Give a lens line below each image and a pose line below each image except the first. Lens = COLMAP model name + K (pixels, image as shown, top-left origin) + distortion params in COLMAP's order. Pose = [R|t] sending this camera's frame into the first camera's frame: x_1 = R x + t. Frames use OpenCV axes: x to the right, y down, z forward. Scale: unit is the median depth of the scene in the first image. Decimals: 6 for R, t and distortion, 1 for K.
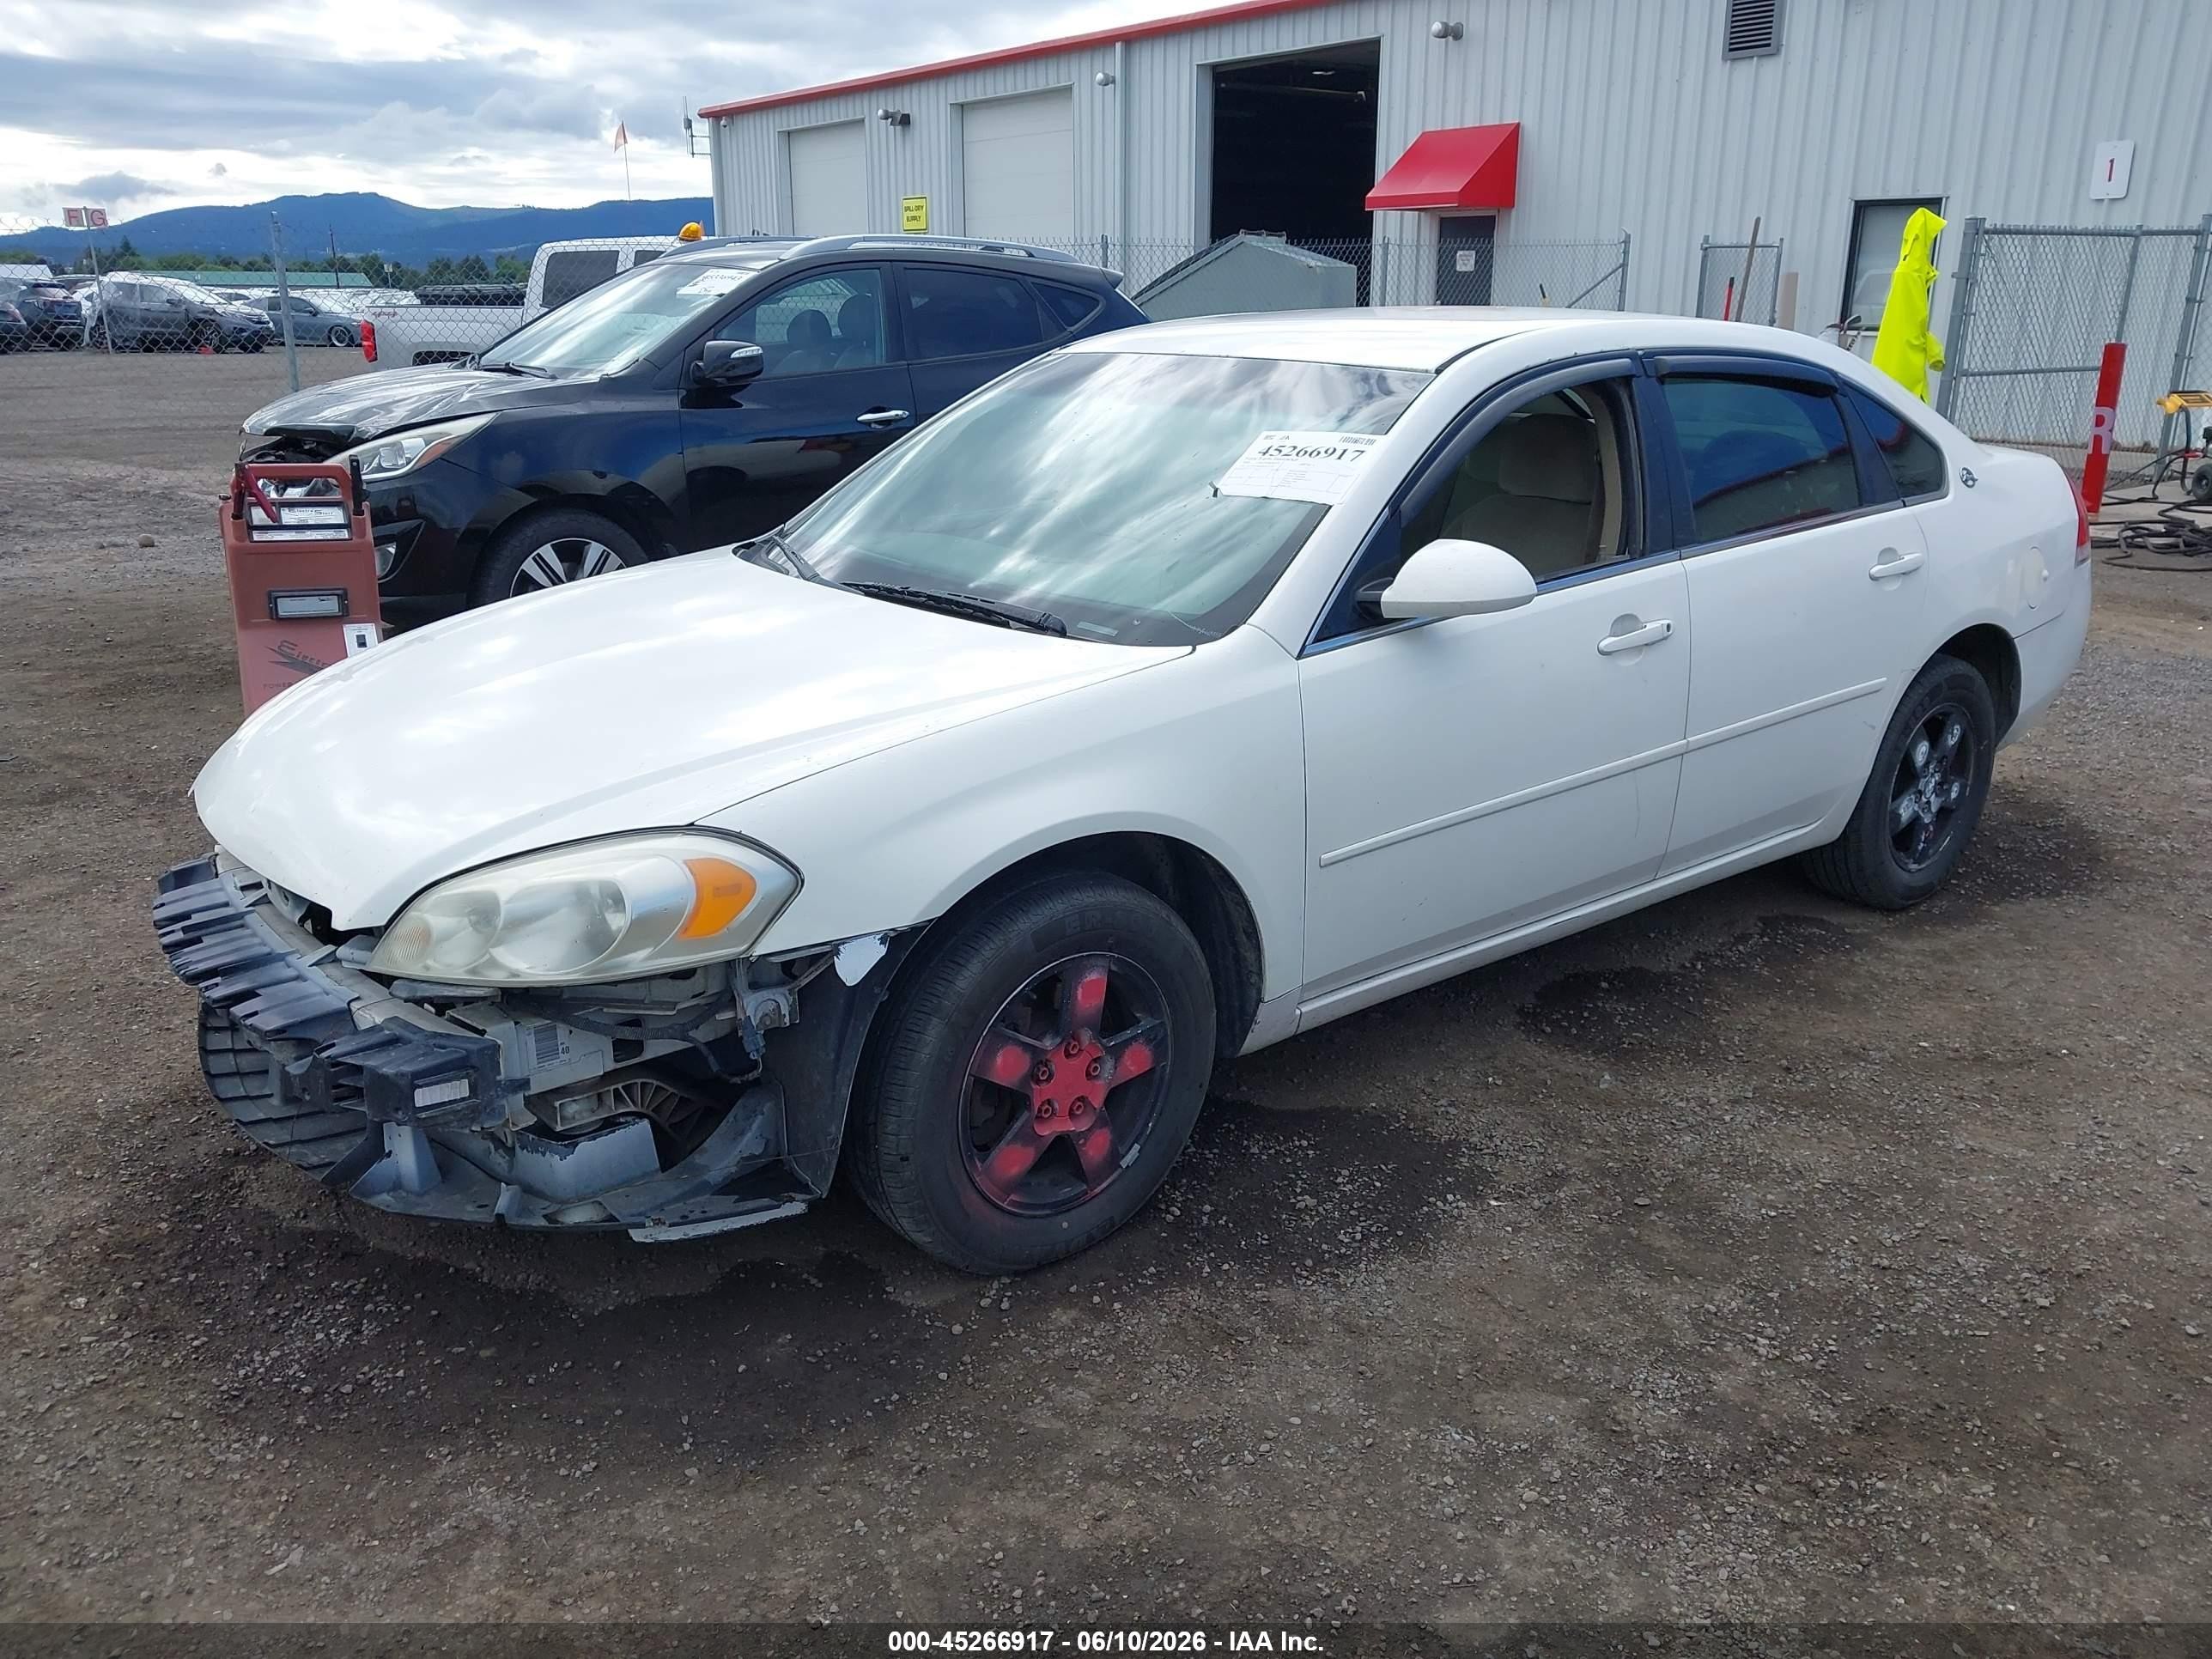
lens RADIAL K [[1764.0, 0, 1126.7], [0, 1764.0, 830.0], [0, 0, 1]] dist [0.012304, -0.007840]
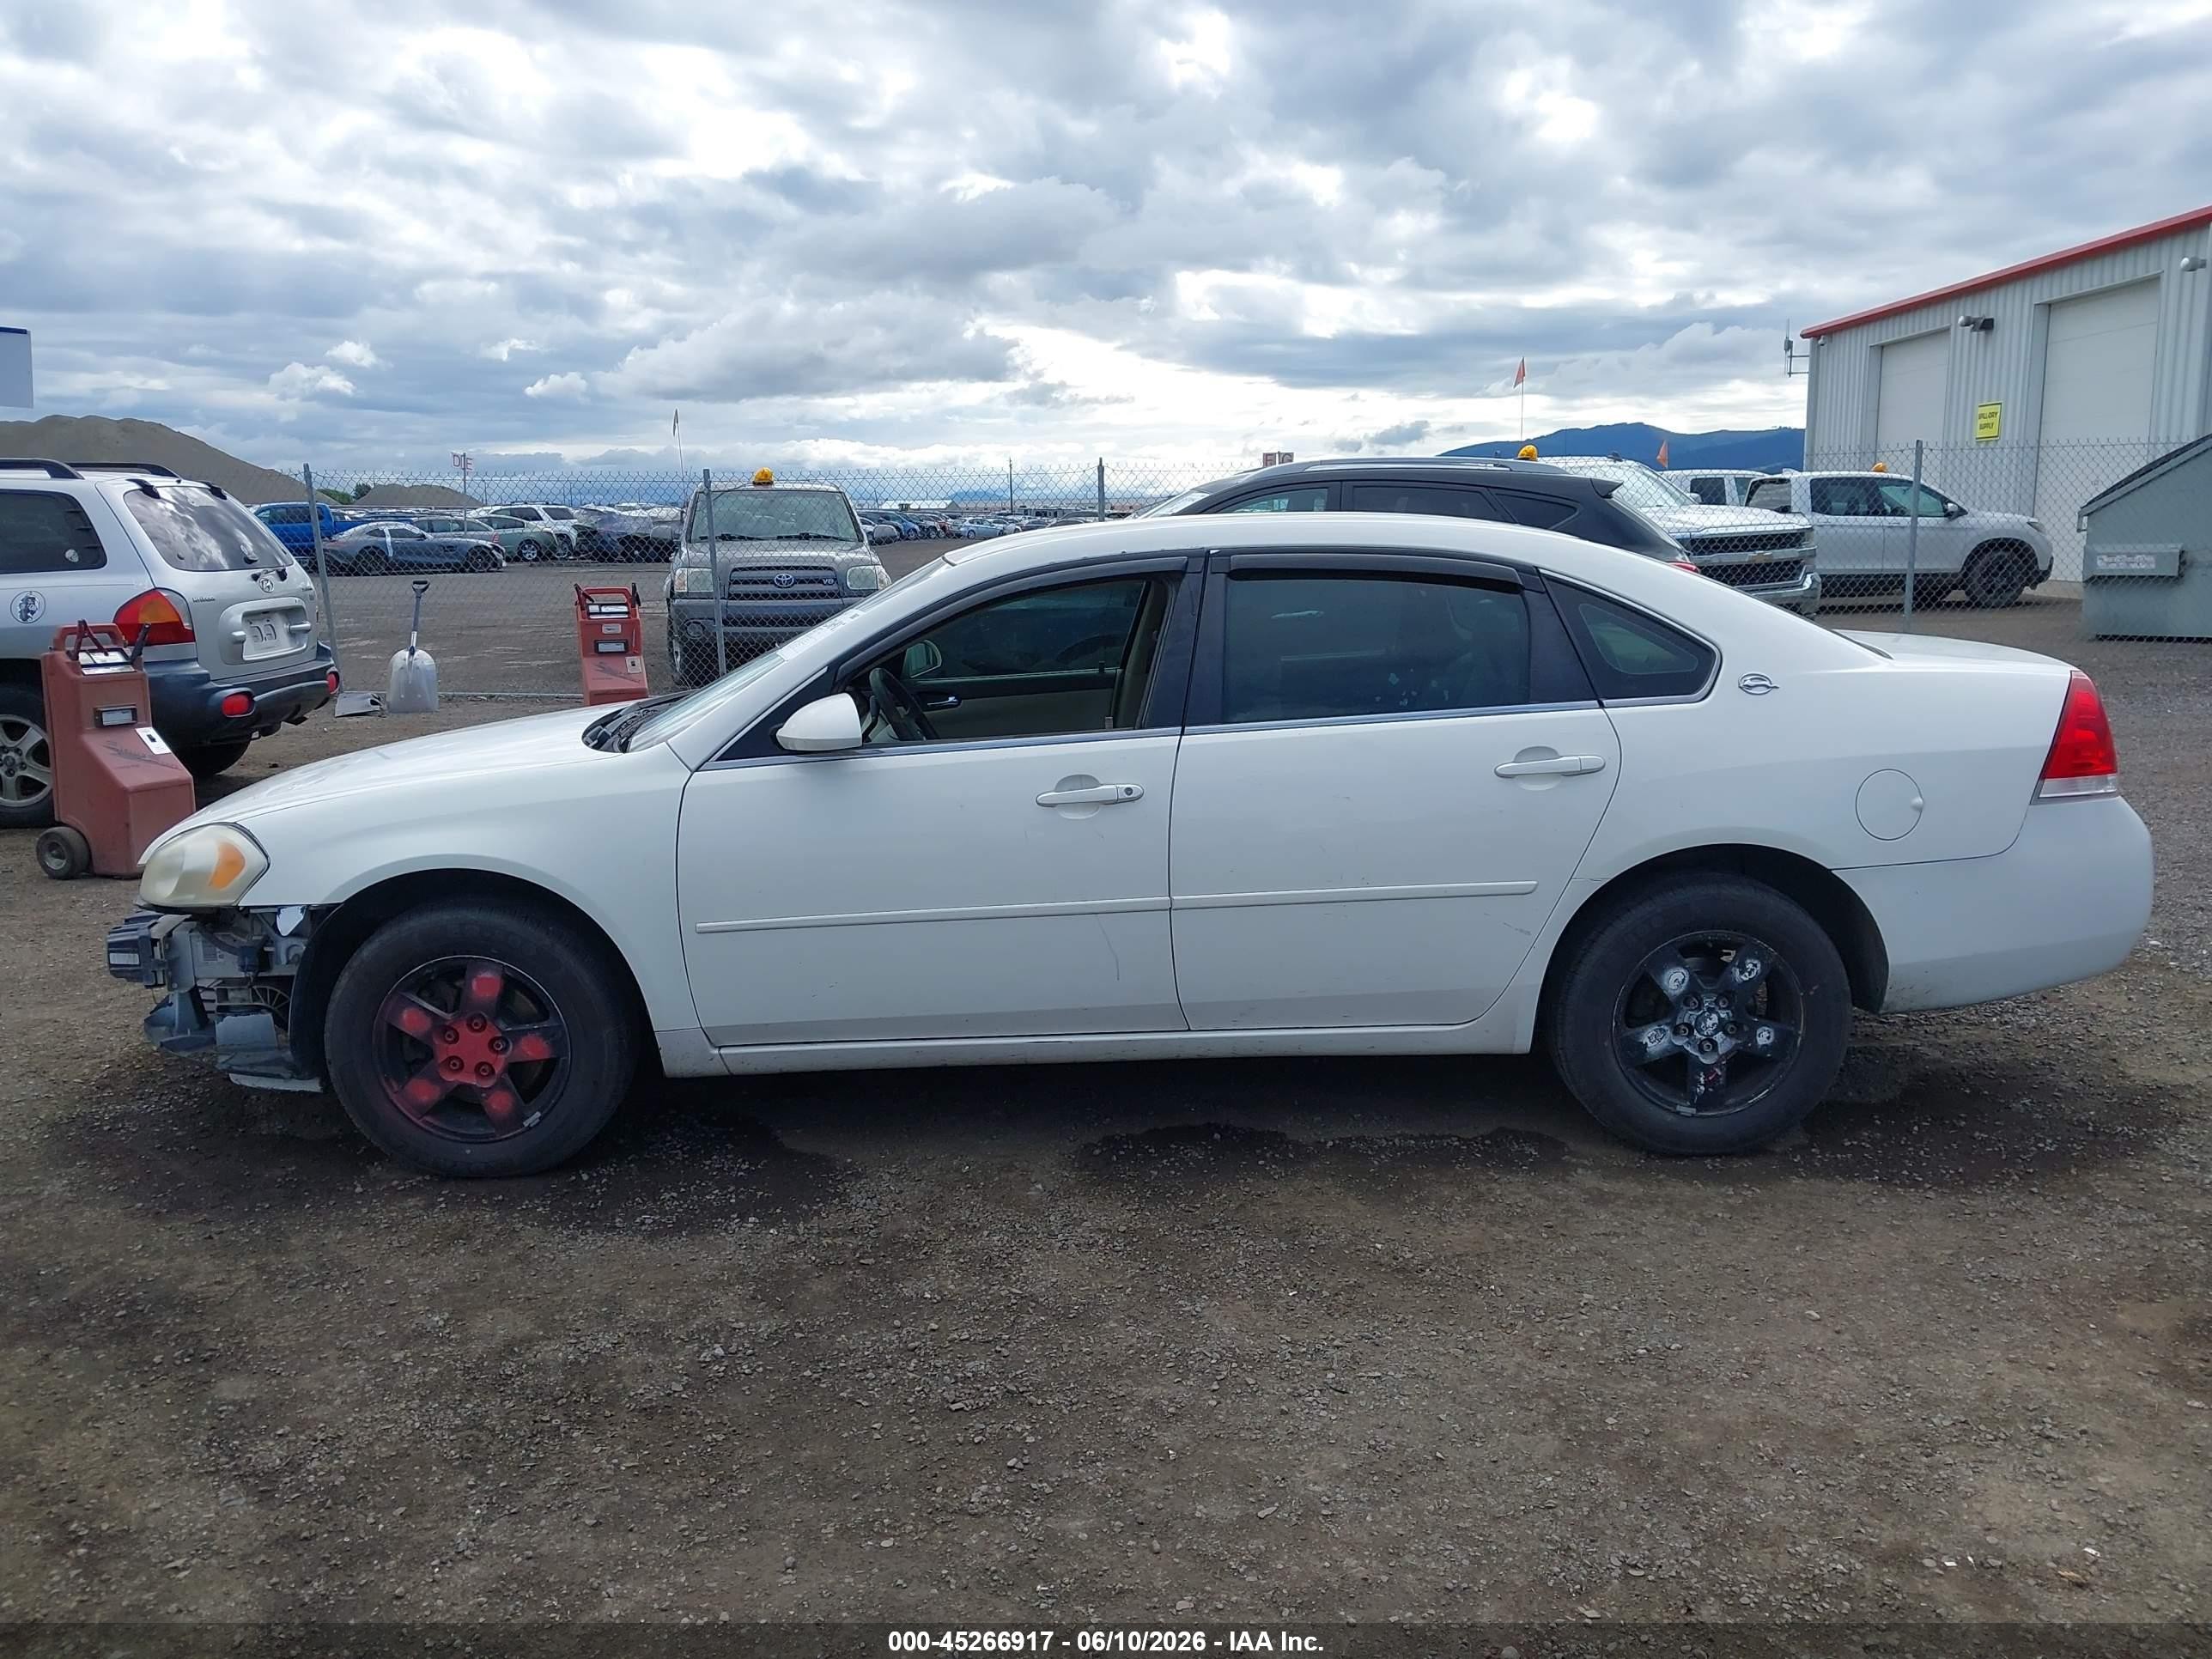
lens RADIAL K [[1764.0, 0, 1101.1], [0, 1764.0, 821.0], [0, 0, 1]] dist [0.012304, -0.007840]
pose [[0.779262, 0.089765, -0.620236, 1.208187], [-0.164400, 0.984309, -0.064095, -0.027448], [0.604750, 0.151913, 0.781793, 0.161259]]
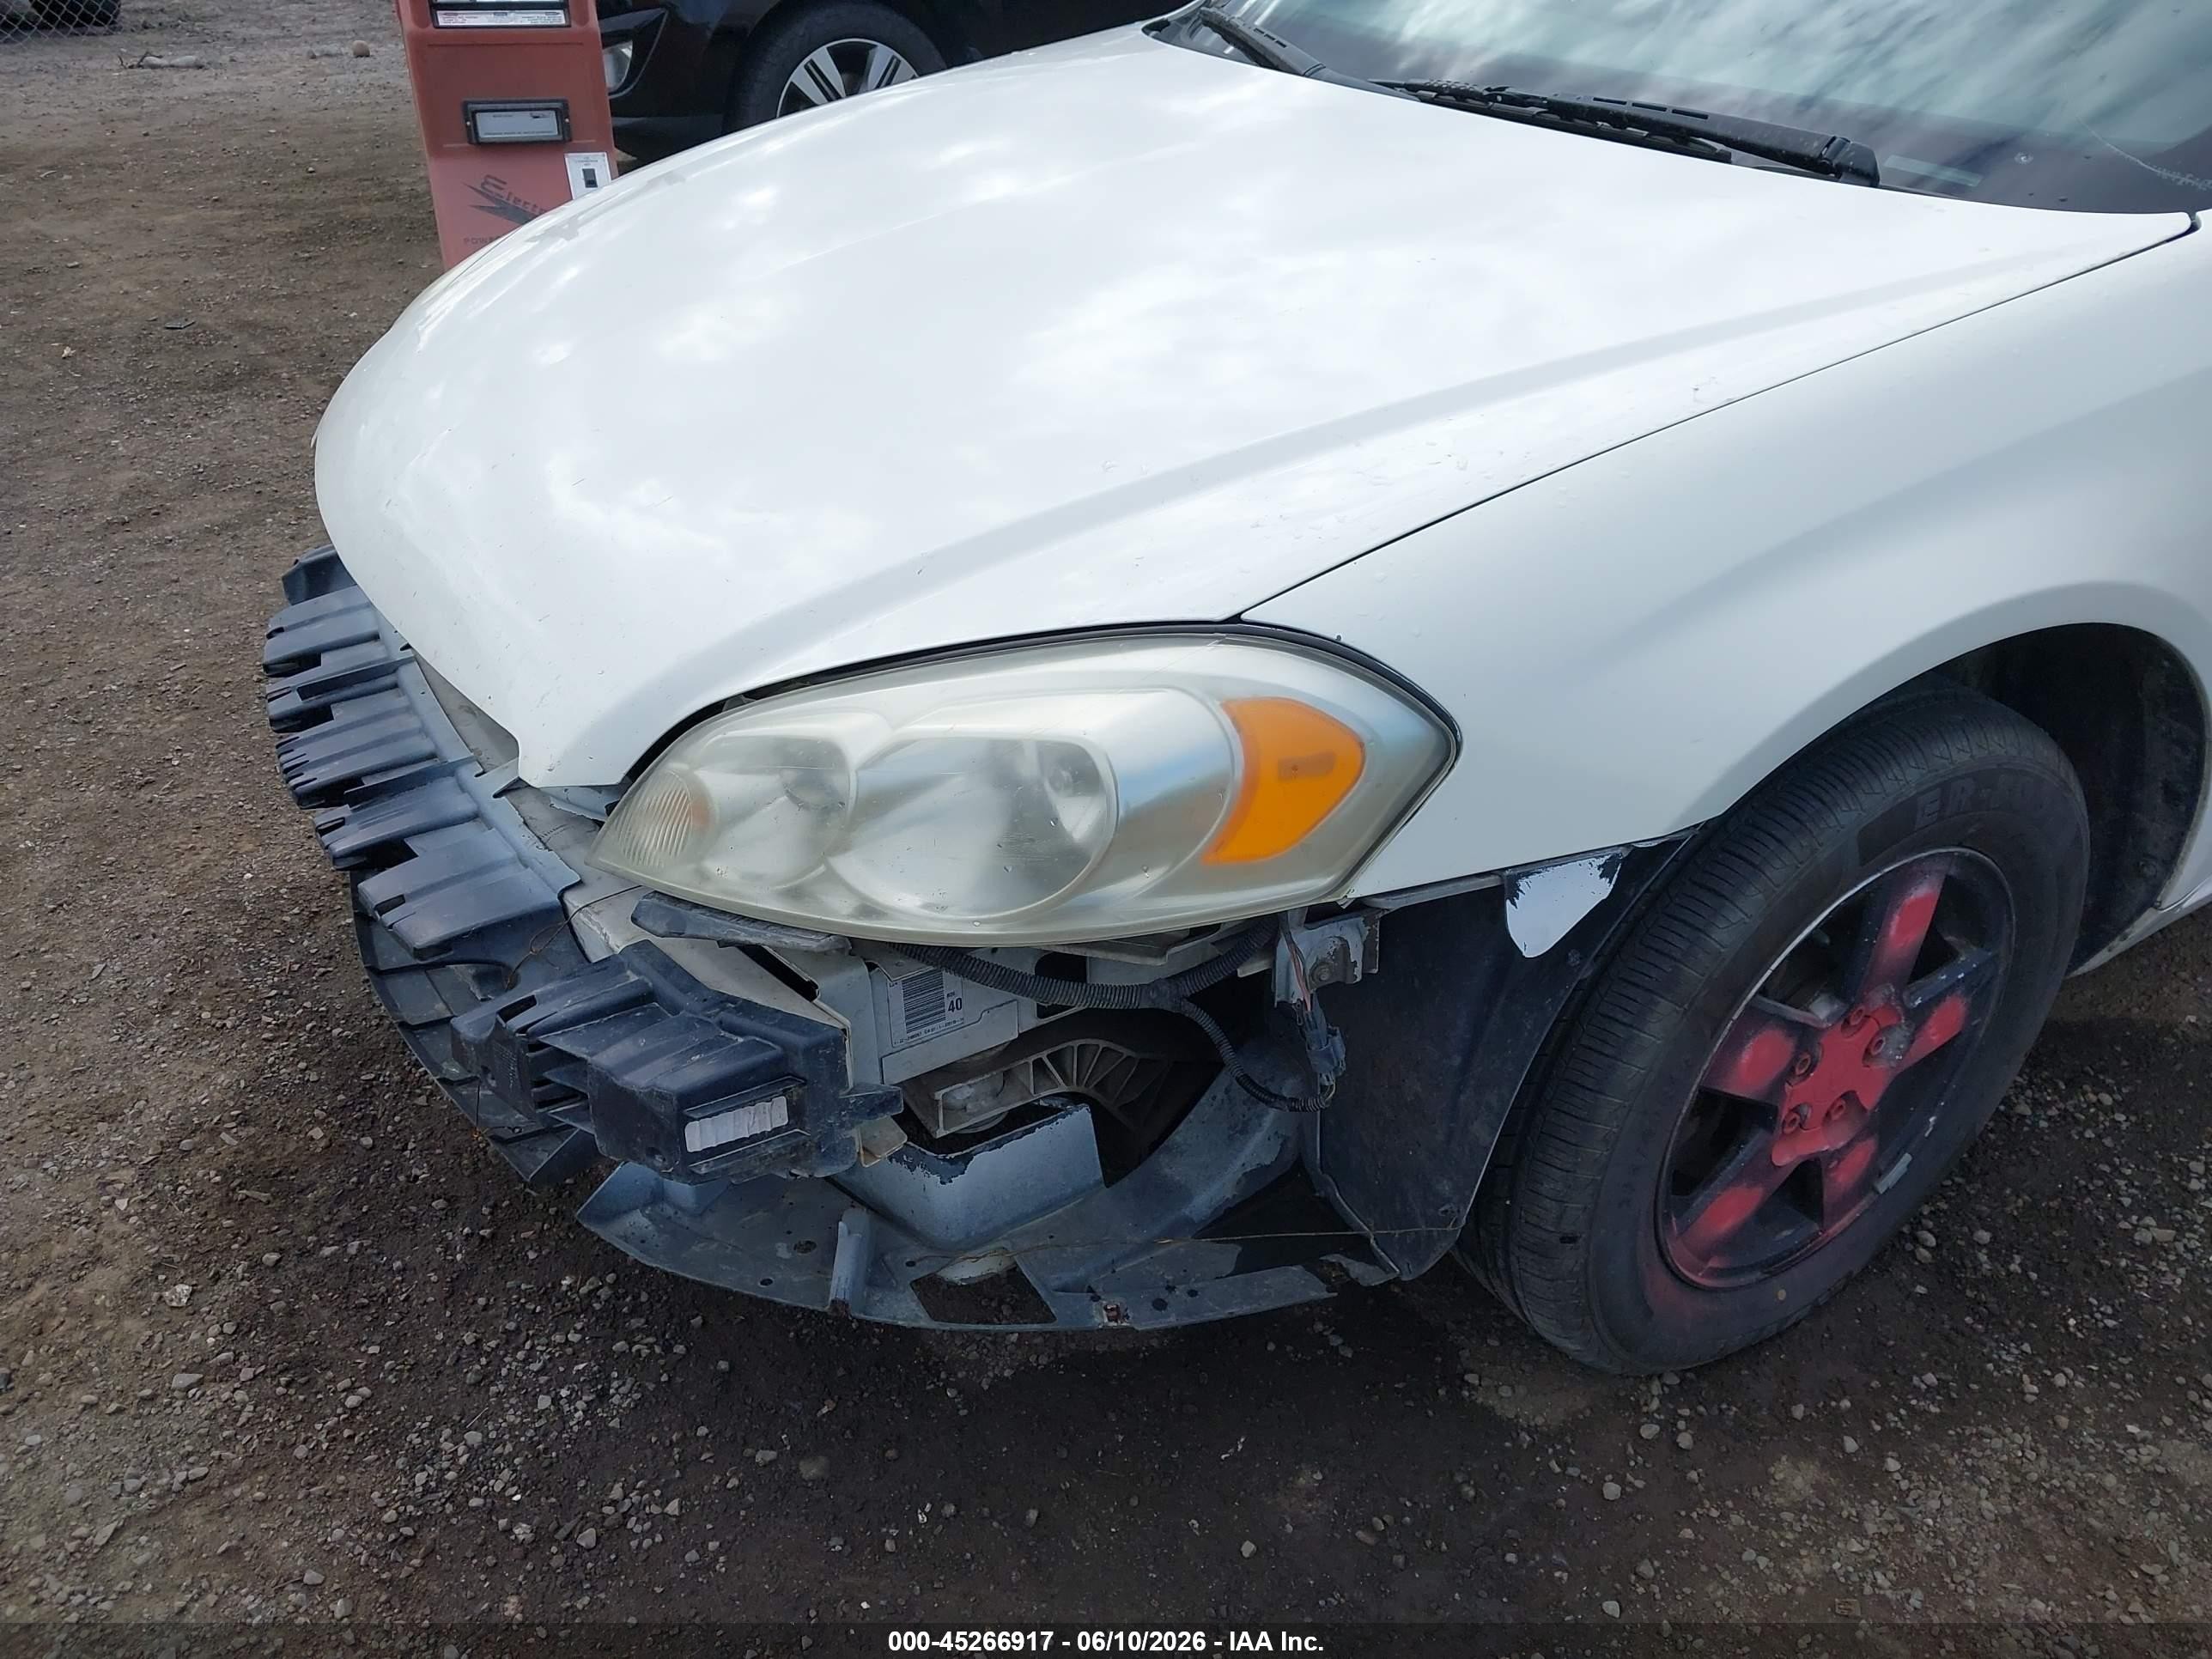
lens RADIAL K [[1764.0, 0, 1125.5], [0, 1764.0, 841.3], [0, 0, 1]] dist [0.012304, -0.007840]
pose [[0.990065, 0.065171, -0.124593, -0.181798], [-0.032745, 0.968604, 0.246443, -0.050617], [0.136742, -0.239914, 0.961115, 0.455076]]
